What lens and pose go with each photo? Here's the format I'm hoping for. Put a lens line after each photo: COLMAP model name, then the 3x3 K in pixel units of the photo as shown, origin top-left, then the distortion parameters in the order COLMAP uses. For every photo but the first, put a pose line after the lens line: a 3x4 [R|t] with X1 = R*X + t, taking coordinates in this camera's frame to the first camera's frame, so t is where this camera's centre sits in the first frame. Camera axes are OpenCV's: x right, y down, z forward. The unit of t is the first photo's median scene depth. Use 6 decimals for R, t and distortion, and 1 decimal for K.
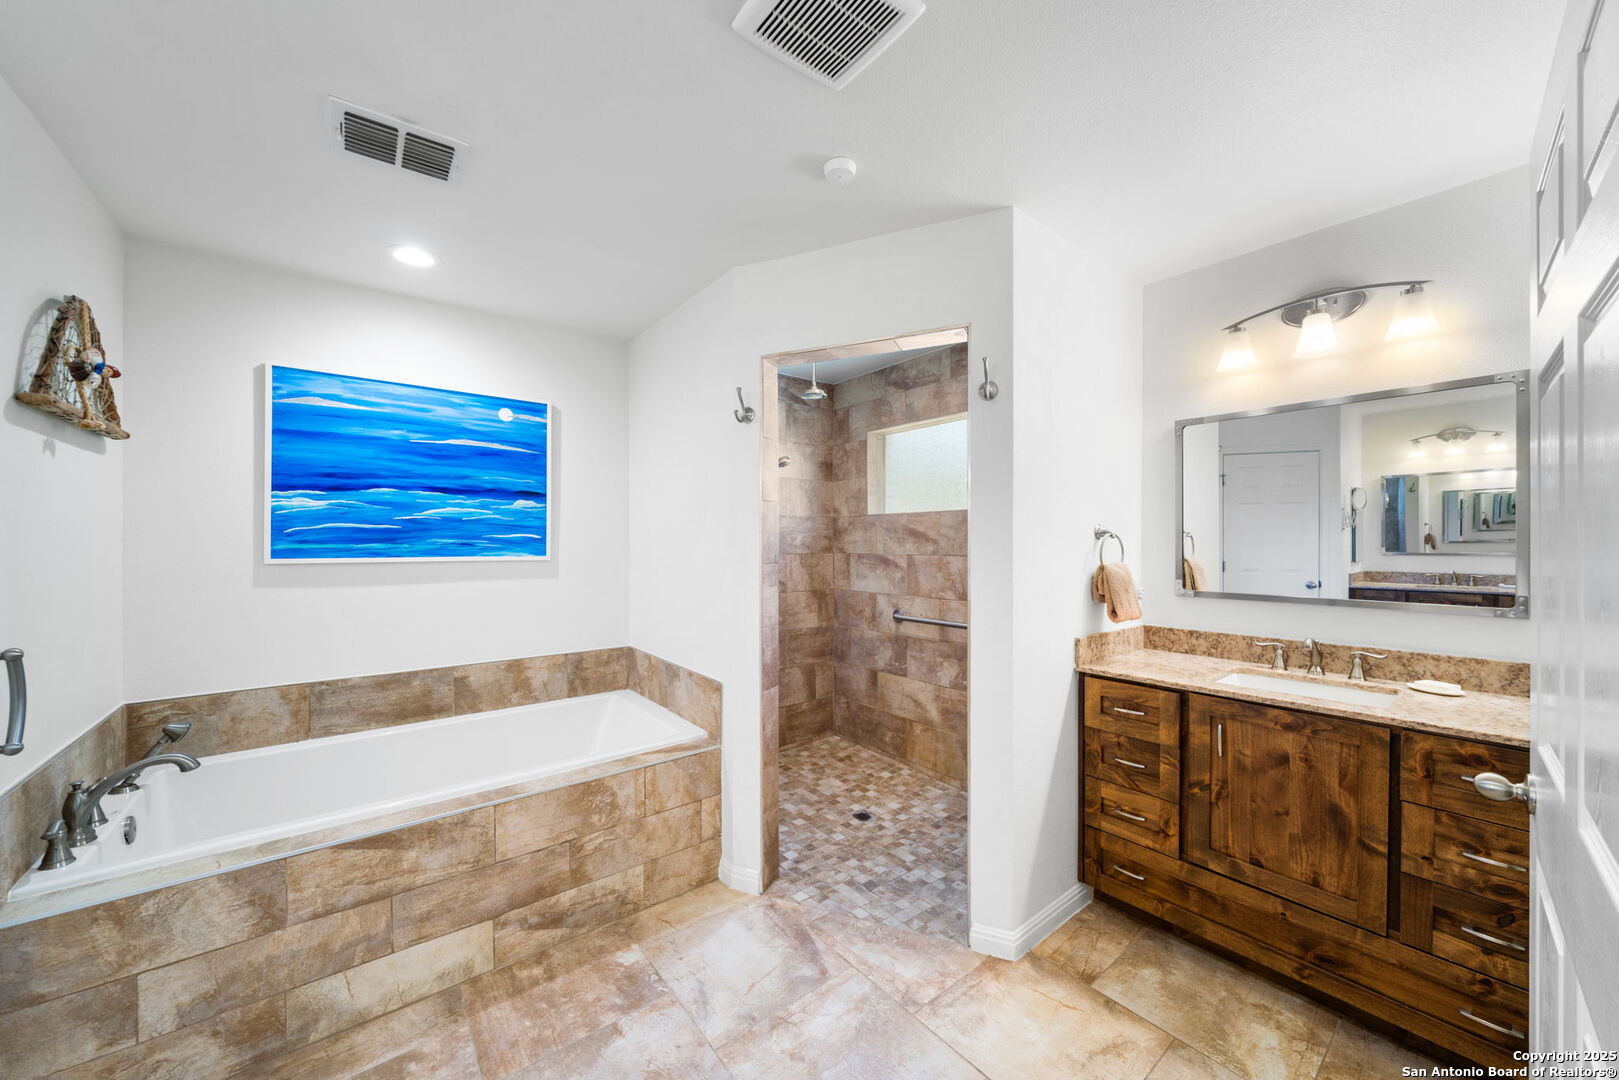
lens RADIAL K [[593.5, 0, 811.2], [0, 593.5, 542.0], [0, 0, 1]] dist [-0.002455, 0.000102]
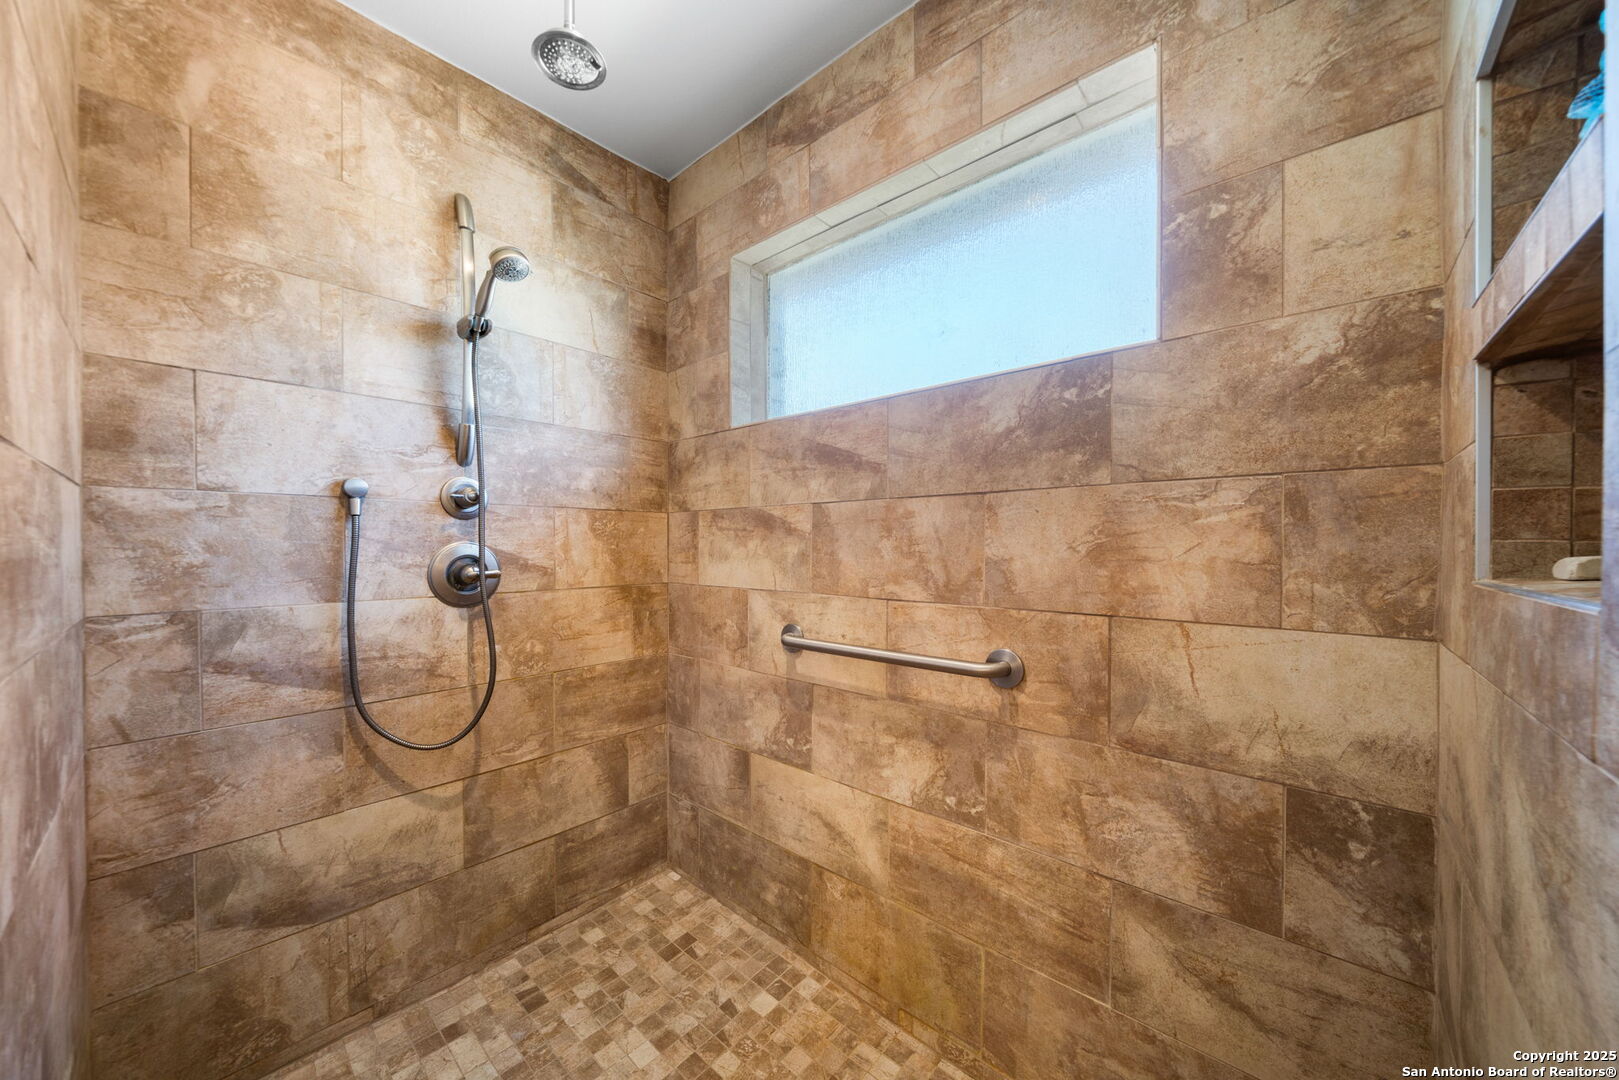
lens RADIAL K [[593.5, 0, 806.9], [0, 593.5, 544.7], [0, 0, 1]] dist [-0.002455, 0.000102]
pose [[0.986714, 0.000820, 0.162463, 0.085603], [-0.001376, 0.999994, 0.003309, 0.052500], [-0.162459, -0.003488, 0.986709, 0.564606]]
